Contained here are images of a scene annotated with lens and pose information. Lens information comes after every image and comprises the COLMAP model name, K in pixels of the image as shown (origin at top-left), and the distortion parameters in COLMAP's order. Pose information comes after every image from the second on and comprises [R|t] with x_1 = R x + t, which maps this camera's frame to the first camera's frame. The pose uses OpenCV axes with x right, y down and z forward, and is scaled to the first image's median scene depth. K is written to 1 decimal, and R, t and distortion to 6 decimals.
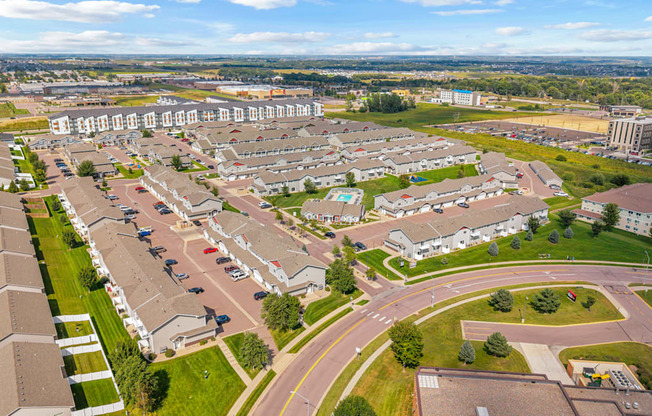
lens RADIAL K [[499.0, 0, 326.0], [0, 499.0, 208.0], [0, 0, 1]] dist [-0.008178, -0.005759]
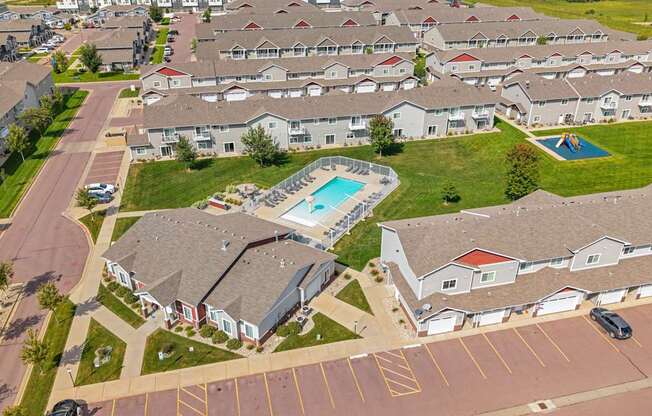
lens RADIAL K [[499.0, 0, 326.0], [0, 499.0, 208.0], [0, 0, 1]] dist [-0.008178, -0.005759]
pose [[0.940831, 0.156734, -0.300453, 0.130848], [-0.097143, 0.974144, 0.203979, -0.076620], [0.324655, -0.162723, 0.931730, 0.614903]]
